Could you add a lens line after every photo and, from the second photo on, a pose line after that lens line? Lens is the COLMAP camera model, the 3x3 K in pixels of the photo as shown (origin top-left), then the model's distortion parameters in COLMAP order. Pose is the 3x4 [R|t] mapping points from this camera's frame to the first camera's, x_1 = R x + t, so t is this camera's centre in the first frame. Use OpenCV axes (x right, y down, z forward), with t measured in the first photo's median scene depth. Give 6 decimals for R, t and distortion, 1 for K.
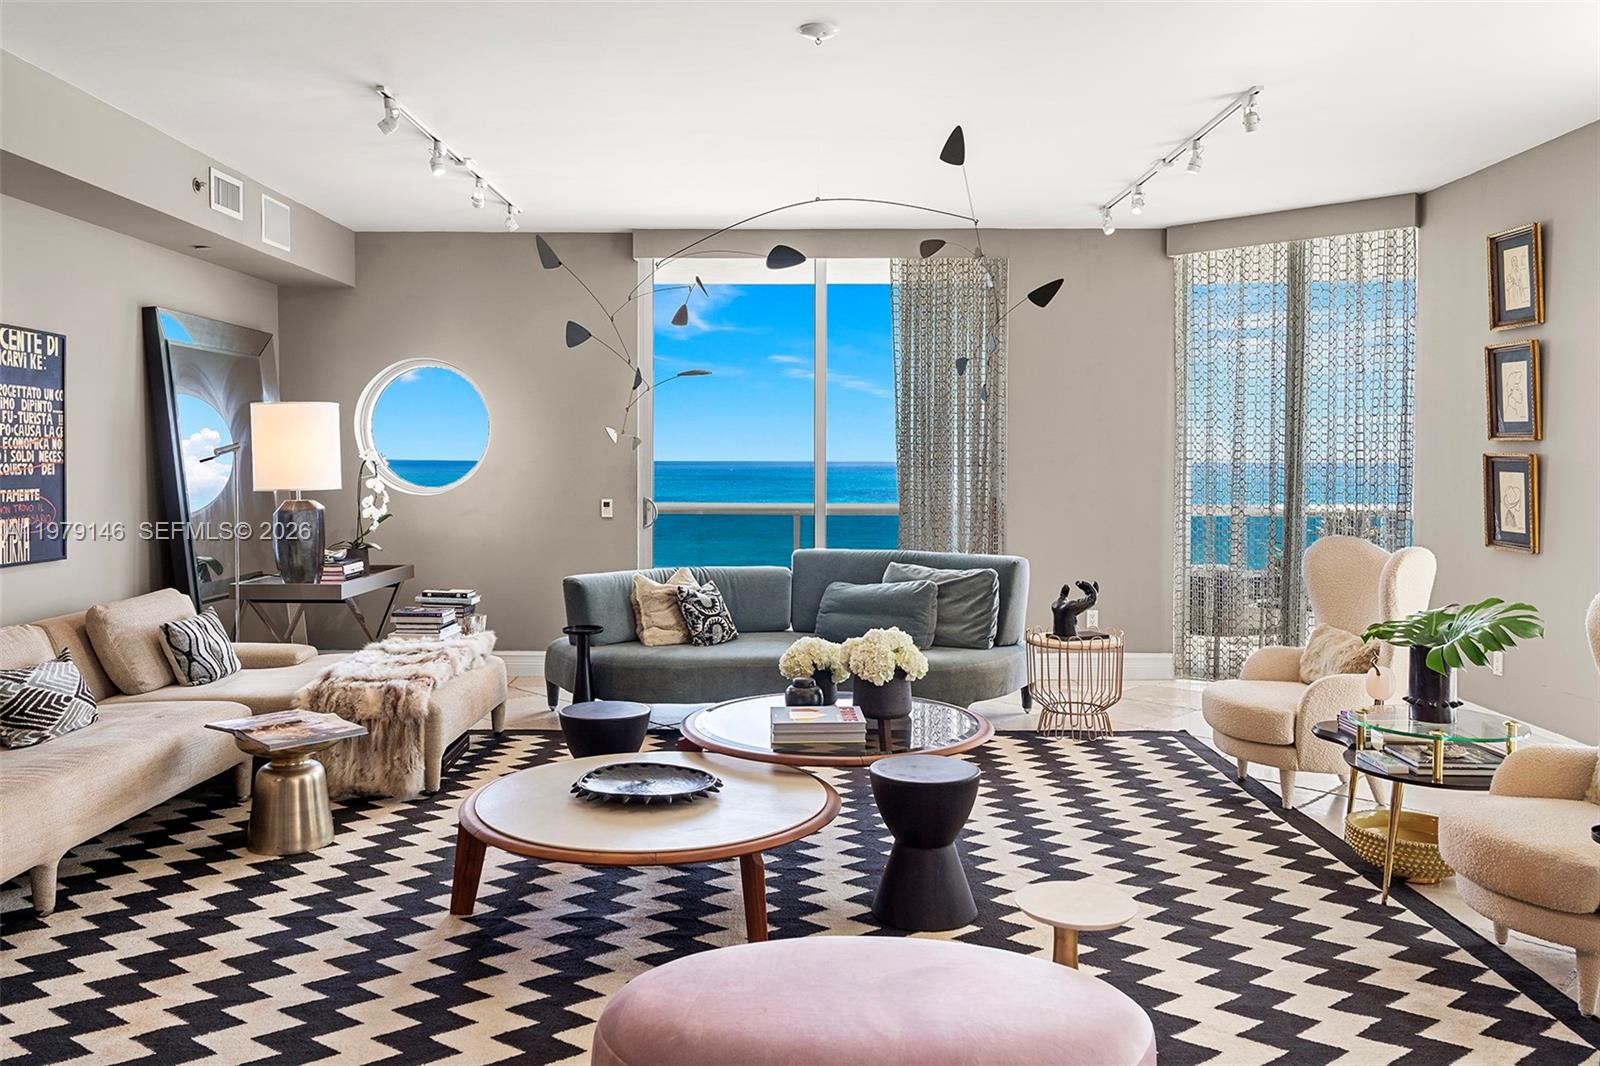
lens RADIAL K [[1221.3, 0, 790.6], [0, 1221.3, 469.7], [0, 0, 1]] dist [-0.007975, 0.000543]
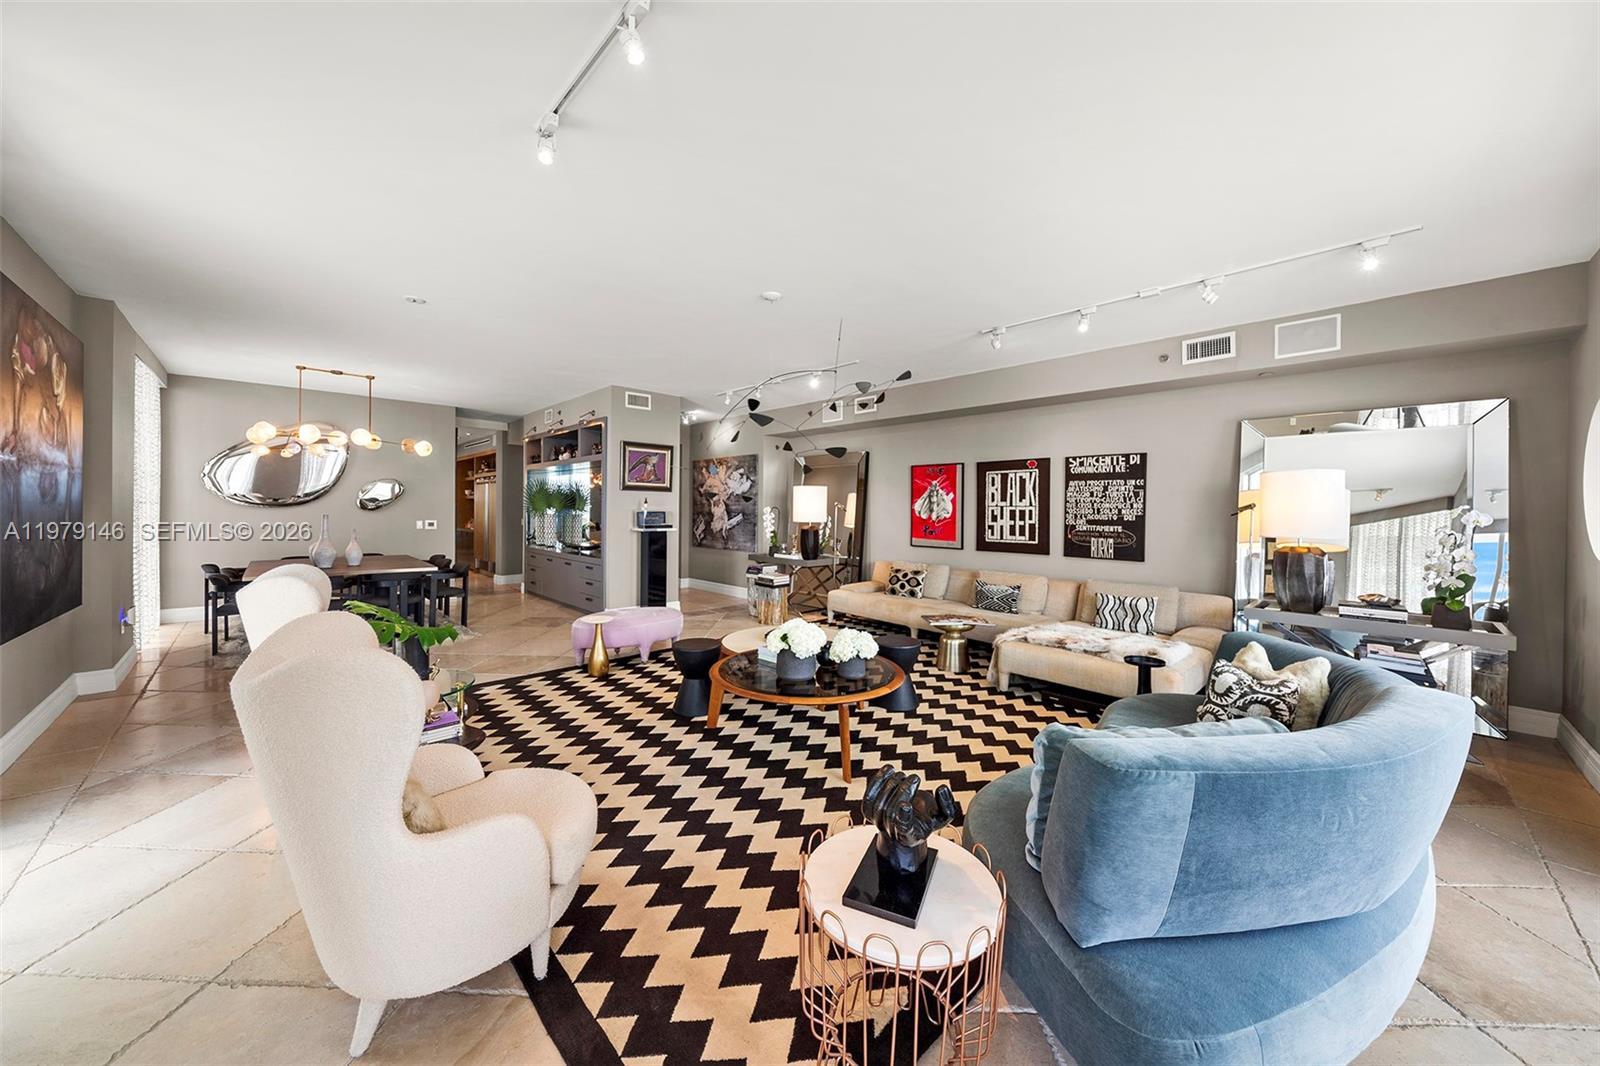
lens RADIAL K [[562.2, 0, 798.8], [0, 562.2, 502.8], [0, 0, 1]] dist [-0.000867, -0.000233]
pose [[-0.724113, -0.020010, -0.689390, 0.553795], [-0.020155, 0.999766, -0.007849, -0.007935], [0.689386, 0.008211, -0.724347, 1.491113]]
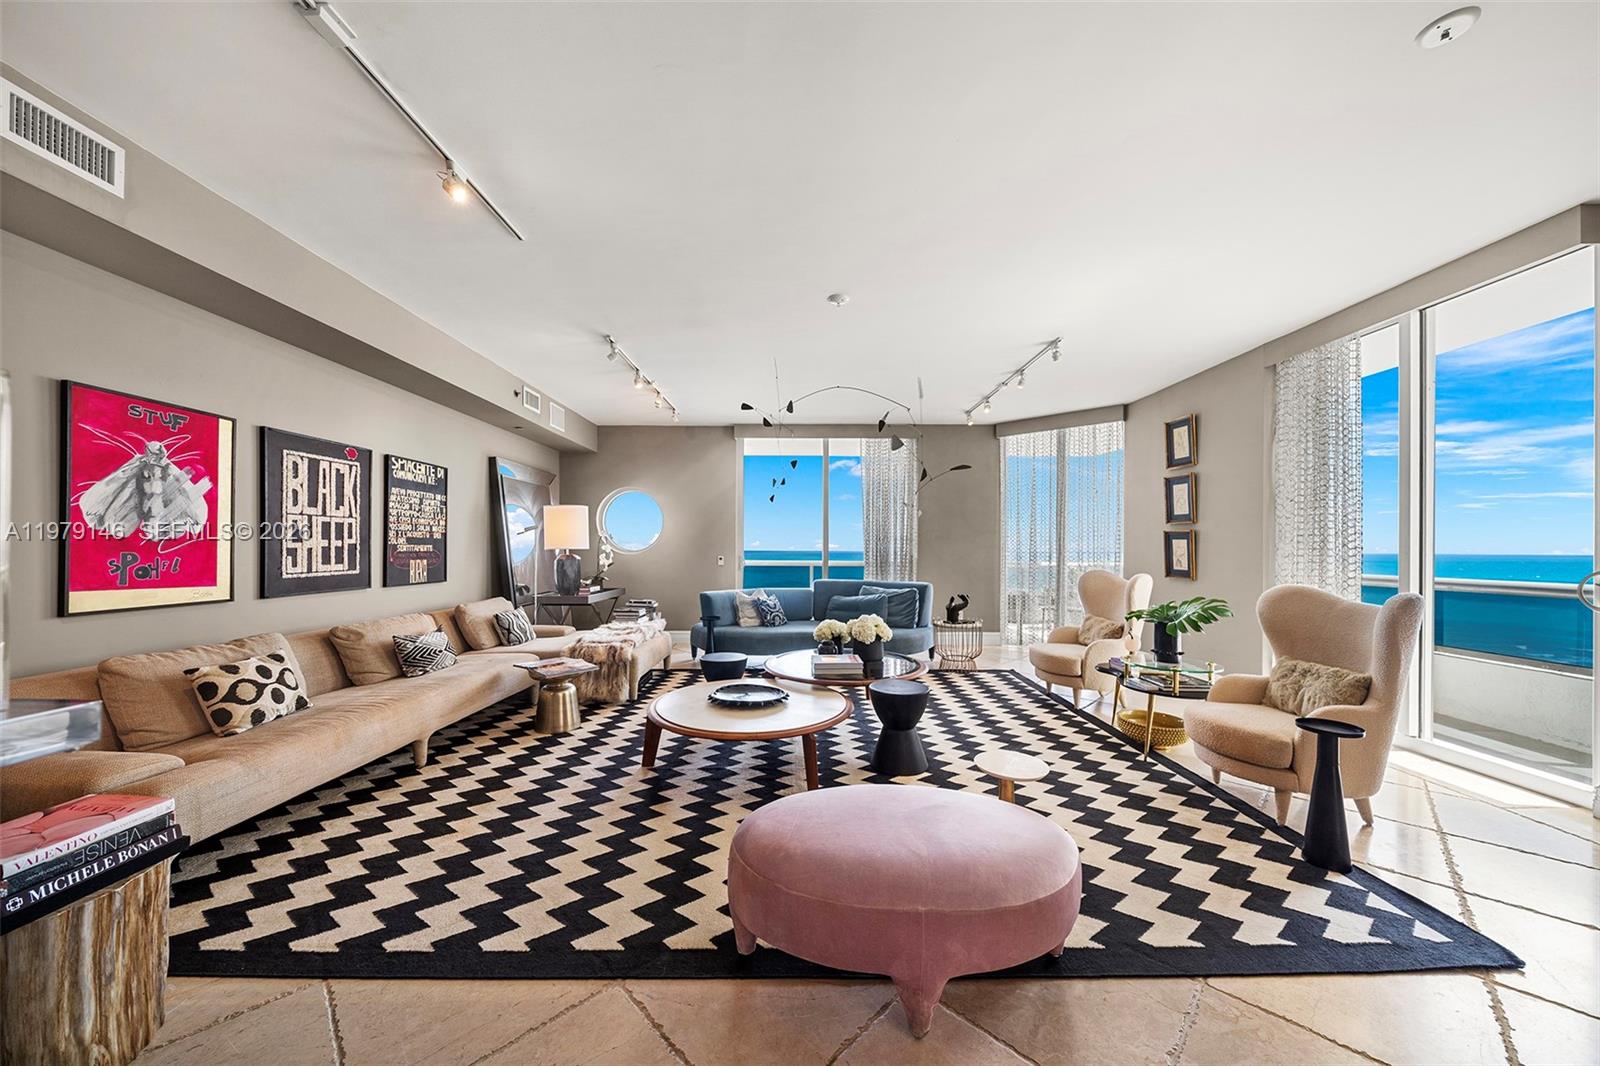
lens RADIAL K [[560.4, 0, 805.1], [0, 560.4, 545.8], [0, 0, 1]] dist [0.000696, 0.000031]
pose [[0.999959, 0.002520, 0.008712, -0.029391], [-0.002407, 0.999914, -0.012929, 0.029923], [-0.008744, 0.012907, 0.999878, 0.105708]]
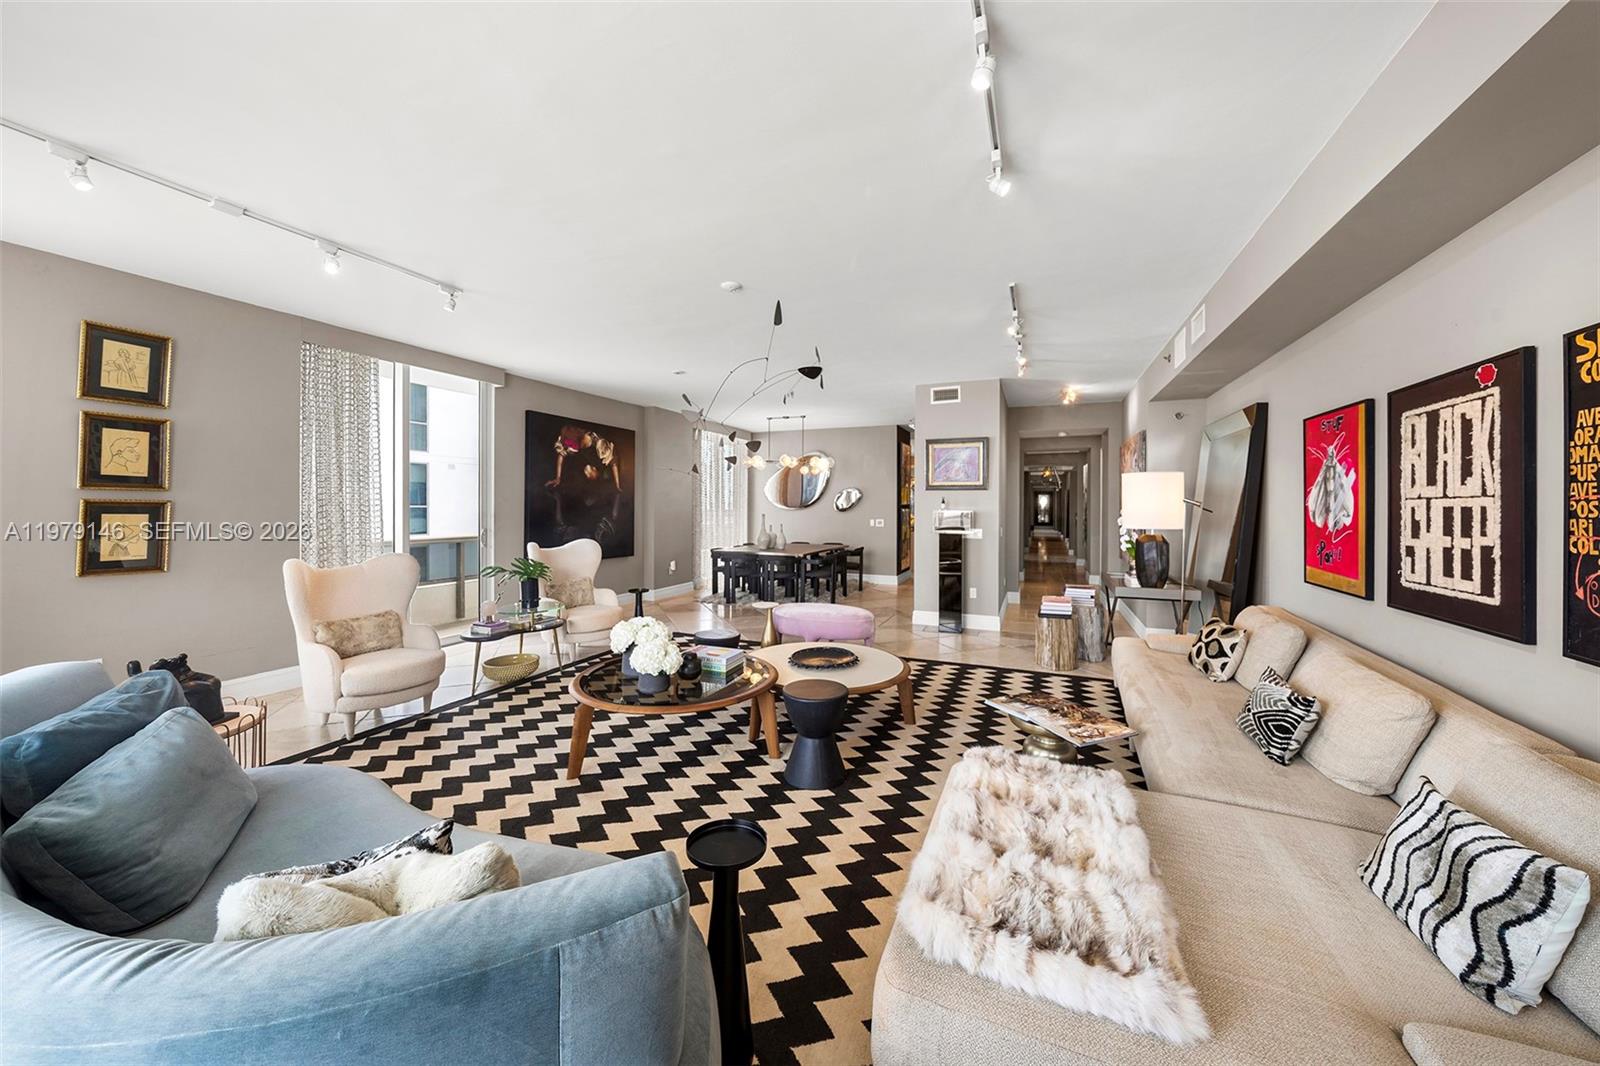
lens RADIAL K [[562.2, 0, 798.8], [0, 562.2, 502.8], [0, 0, 1]] dist [-0.000867, -0.000233]
pose [[-0.919967, -0.002315, 0.391990, -0.370929], [-0.001117, 0.999994, 0.003285, -0.016540], [-0.391995, 0.002584, -0.919964, 1.550700]]
